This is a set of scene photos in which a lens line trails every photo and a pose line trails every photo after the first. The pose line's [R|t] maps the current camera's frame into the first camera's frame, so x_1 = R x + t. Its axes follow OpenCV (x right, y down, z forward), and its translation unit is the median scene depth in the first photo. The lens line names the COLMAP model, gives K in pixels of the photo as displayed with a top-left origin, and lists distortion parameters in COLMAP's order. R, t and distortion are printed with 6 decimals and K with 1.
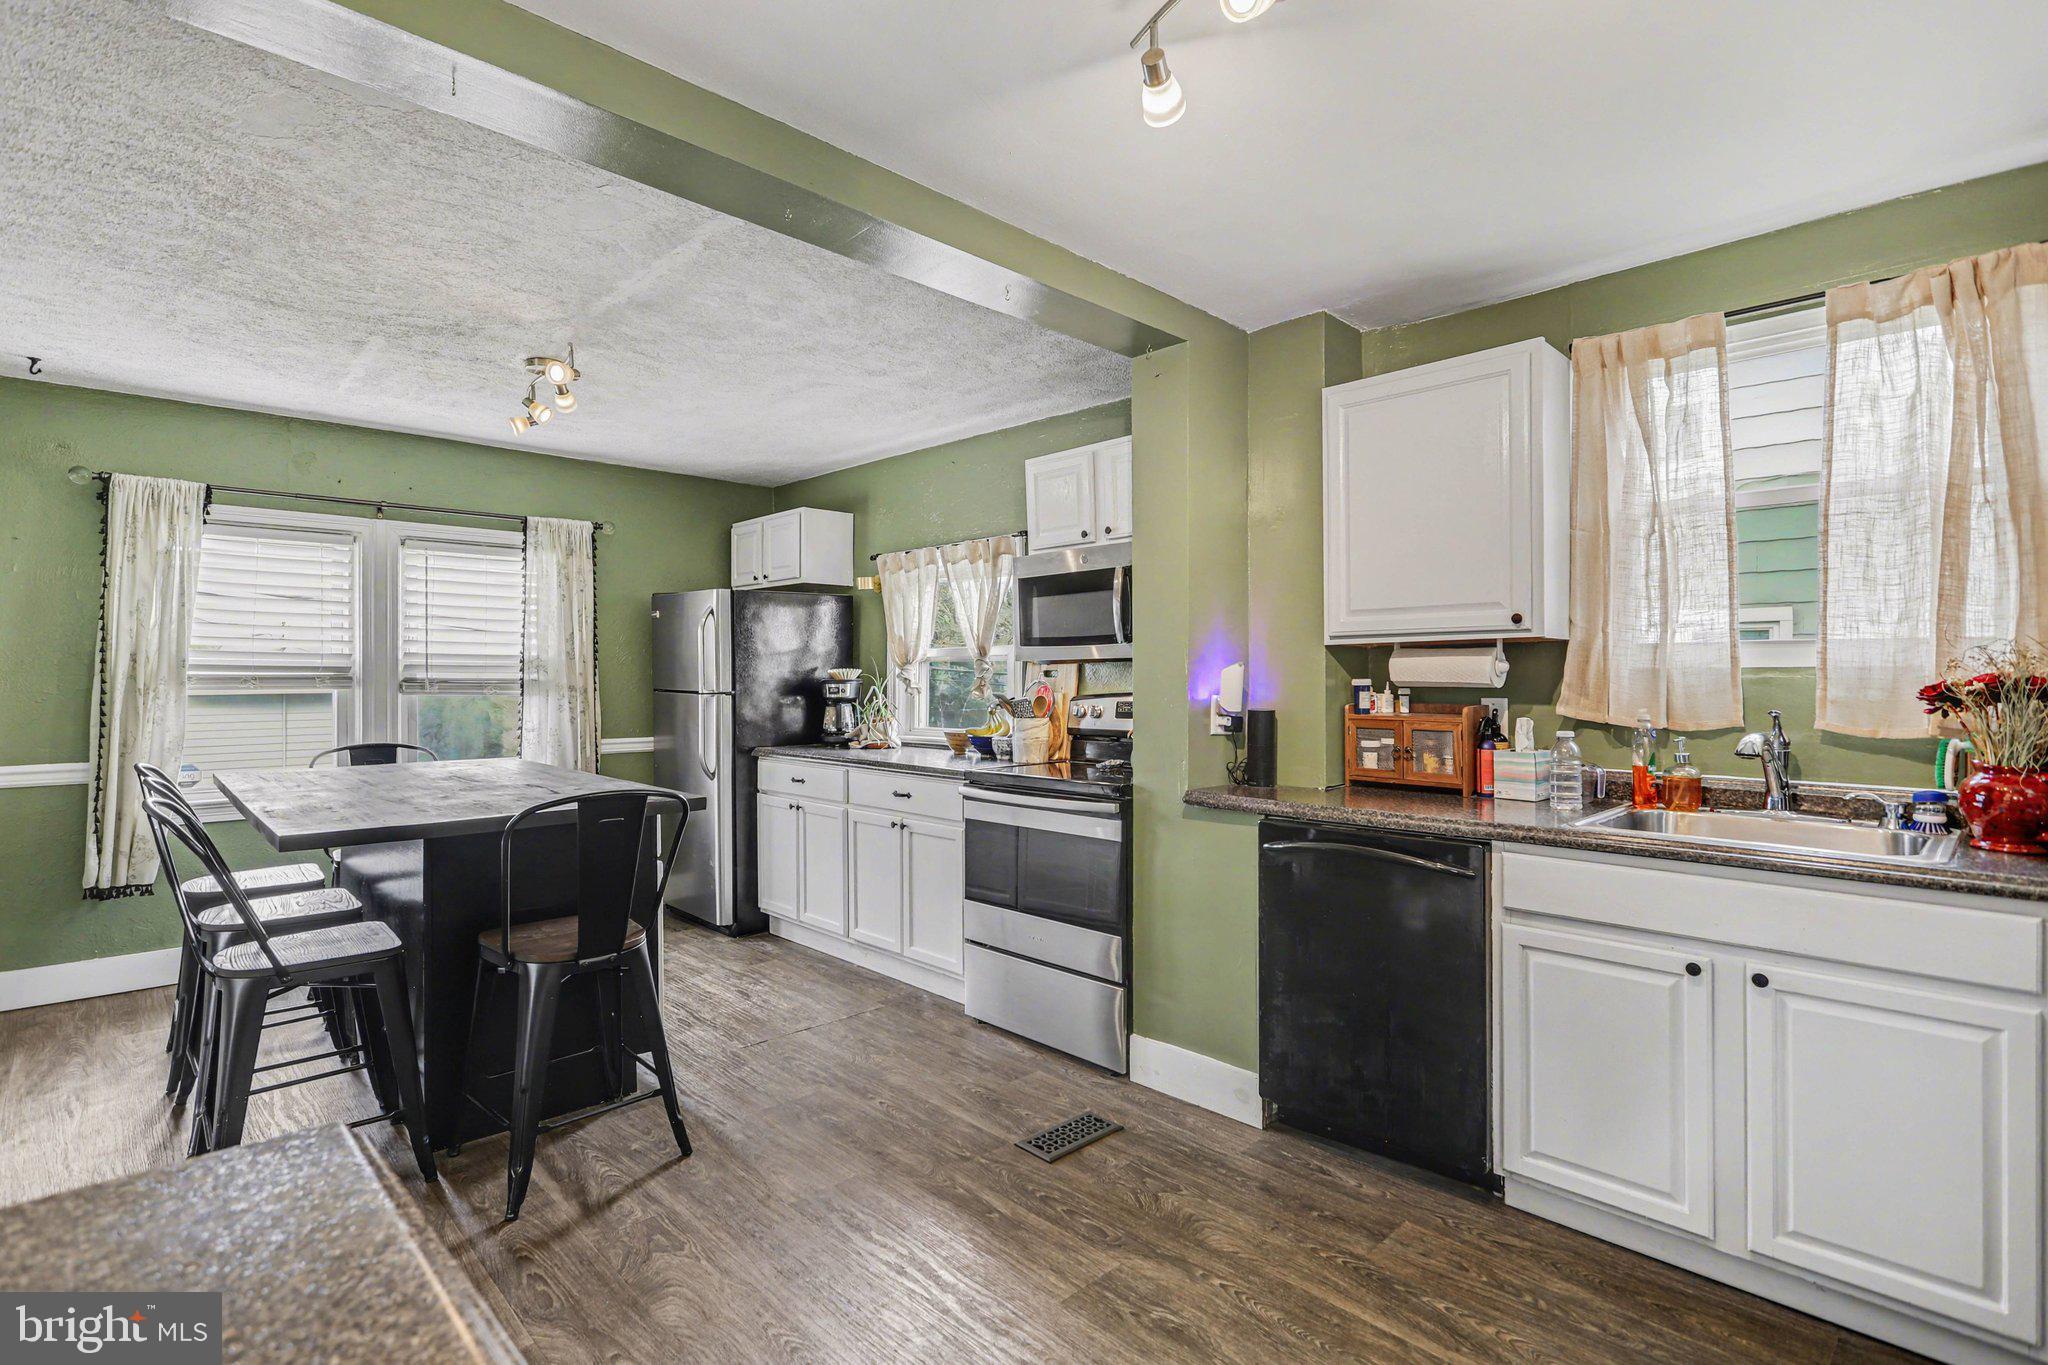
lens RADIAL K [[982.6, 0, 1010.6], [0, 982.6, 675.2], [0, 0, 1]] dist [-0.001810, -0.002404]
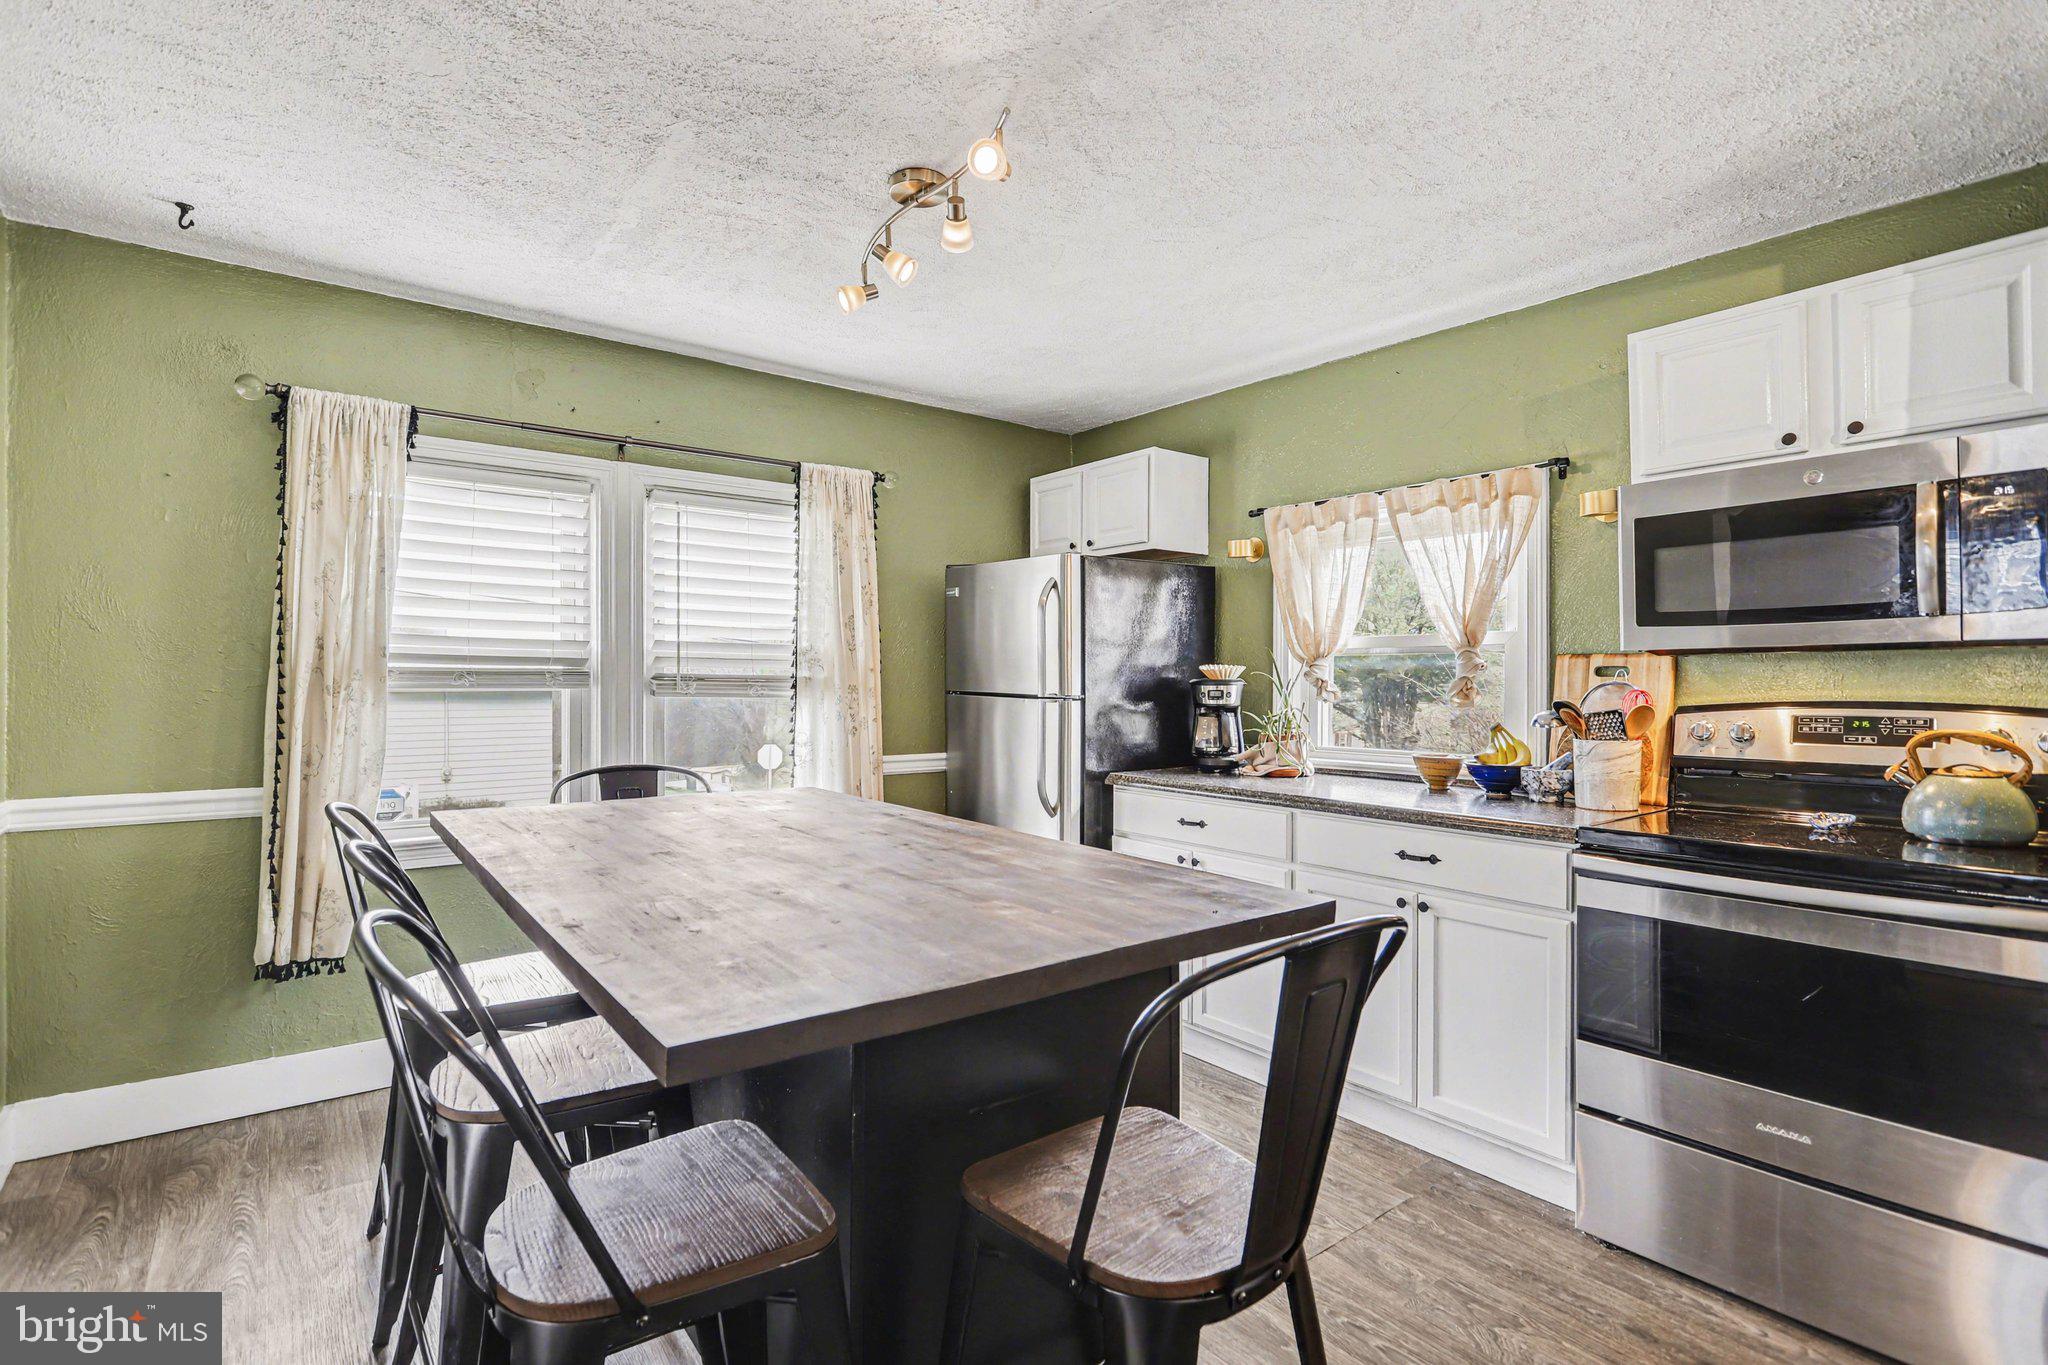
lens RADIAL K [[982.6, 0, 1031.3], [0, 982.6, 686.4], [0, 0, 1]] dist [-0.001810, -0.002404]
pose [[0.995044, 0.007092, -0.099185, -0.258584], [-0.006147, 0.999933, 0.009833, 0.003341], [0.099248, -0.009175, 0.995020, 0.285169]]
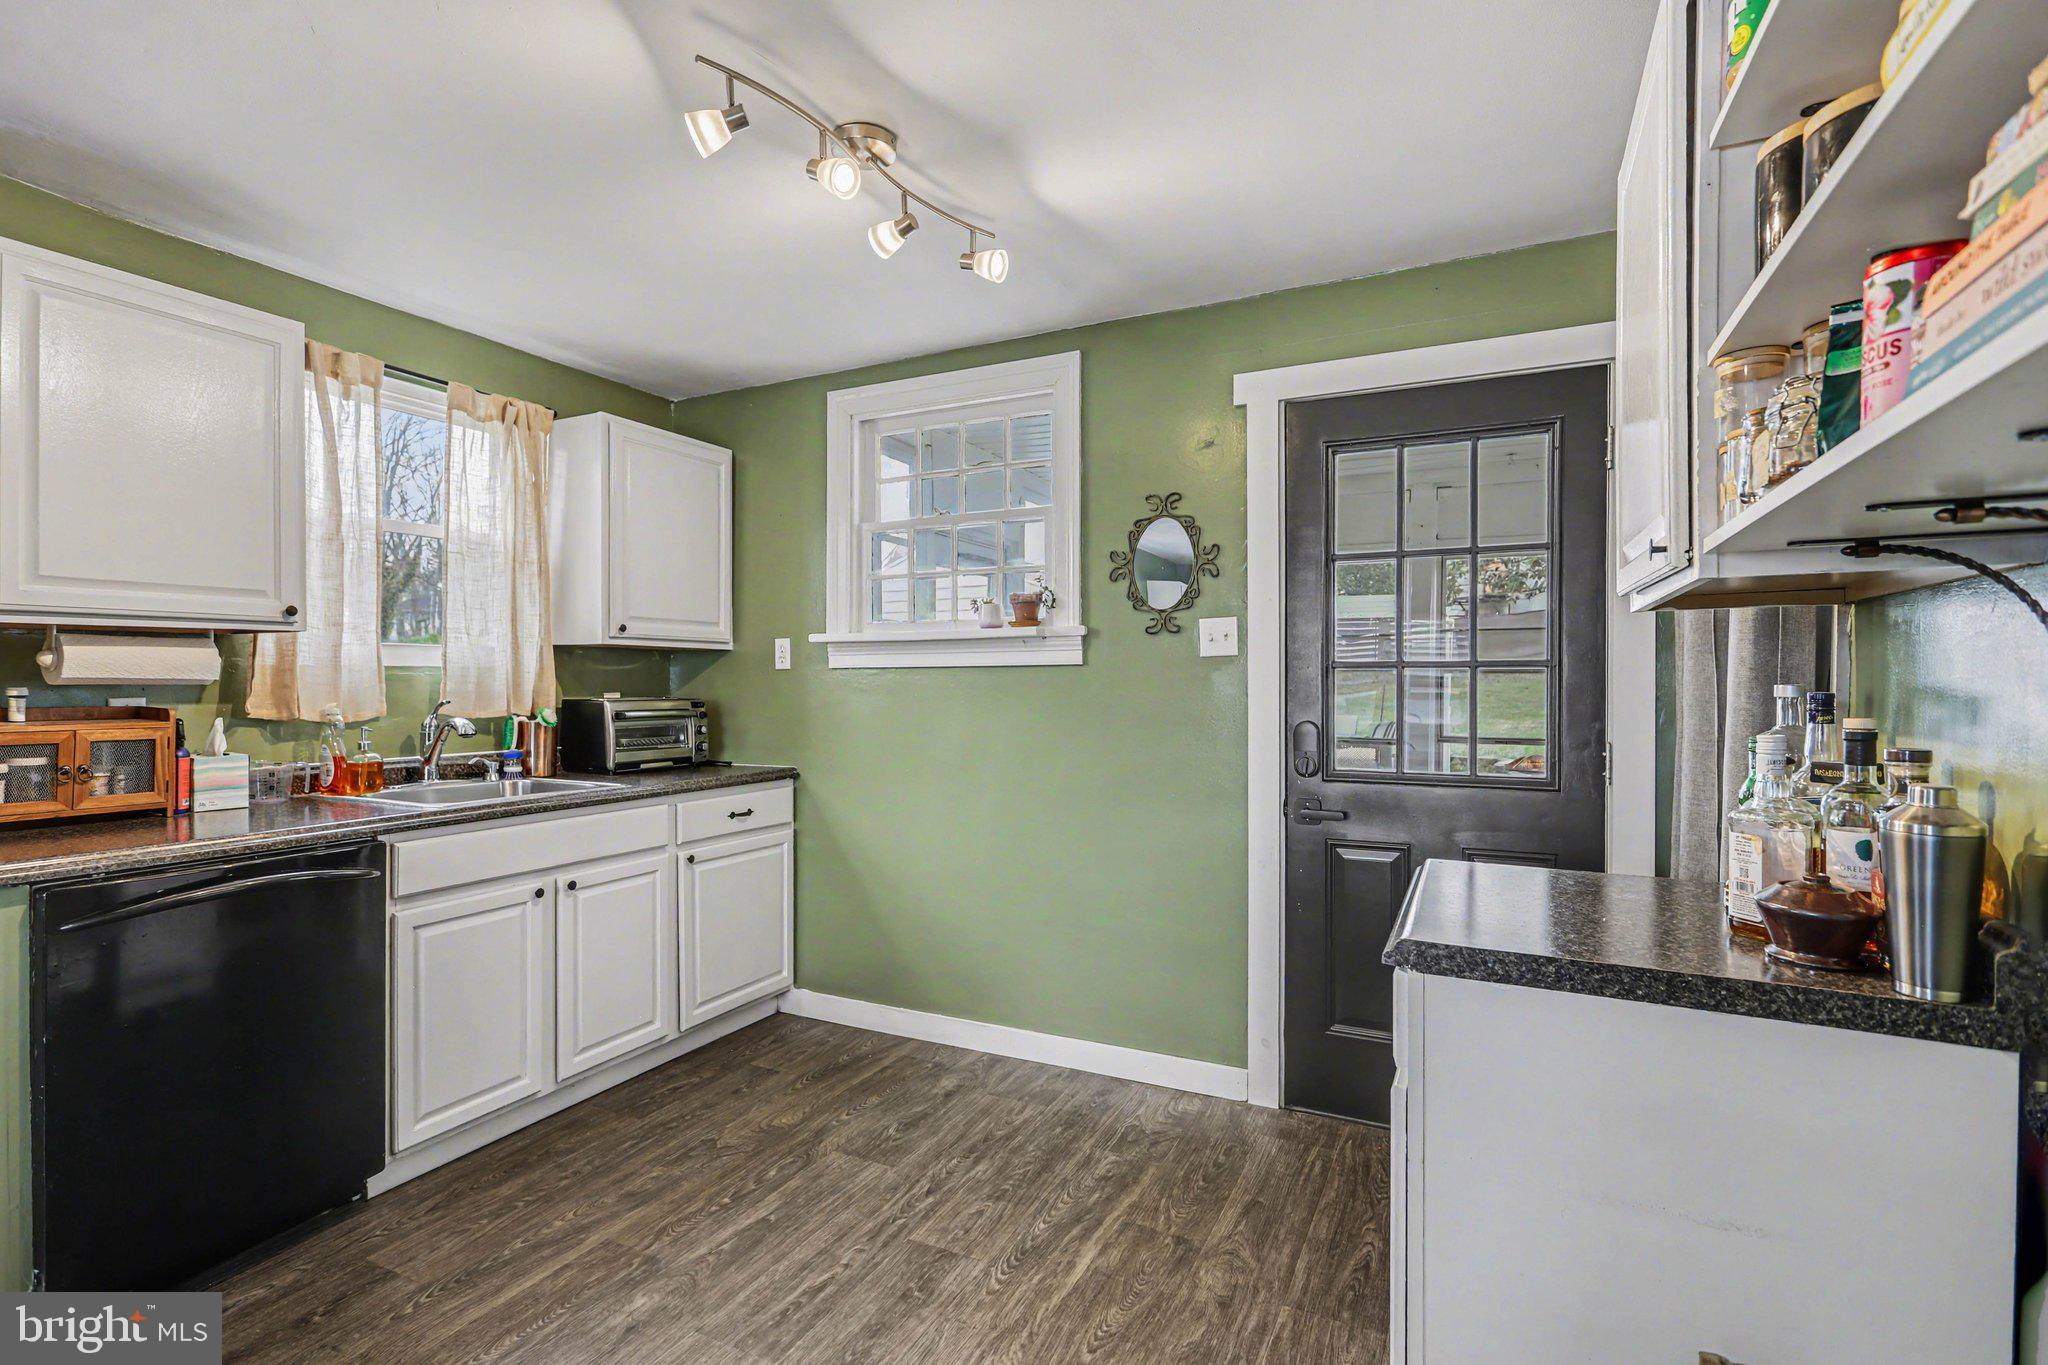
lens RADIAL K [[982.6, 0, 1028.0], [0, 982.6, 675.7], [0, 0, 1]] dist [-0.001810, -0.002404]
pose [[-0.346651, 0.003445, 0.937988, -1.024857], [-0.002697, 0.999985, -0.004670, 0.011802], [-0.937990, -0.004148, -0.346637, 1.097417]]
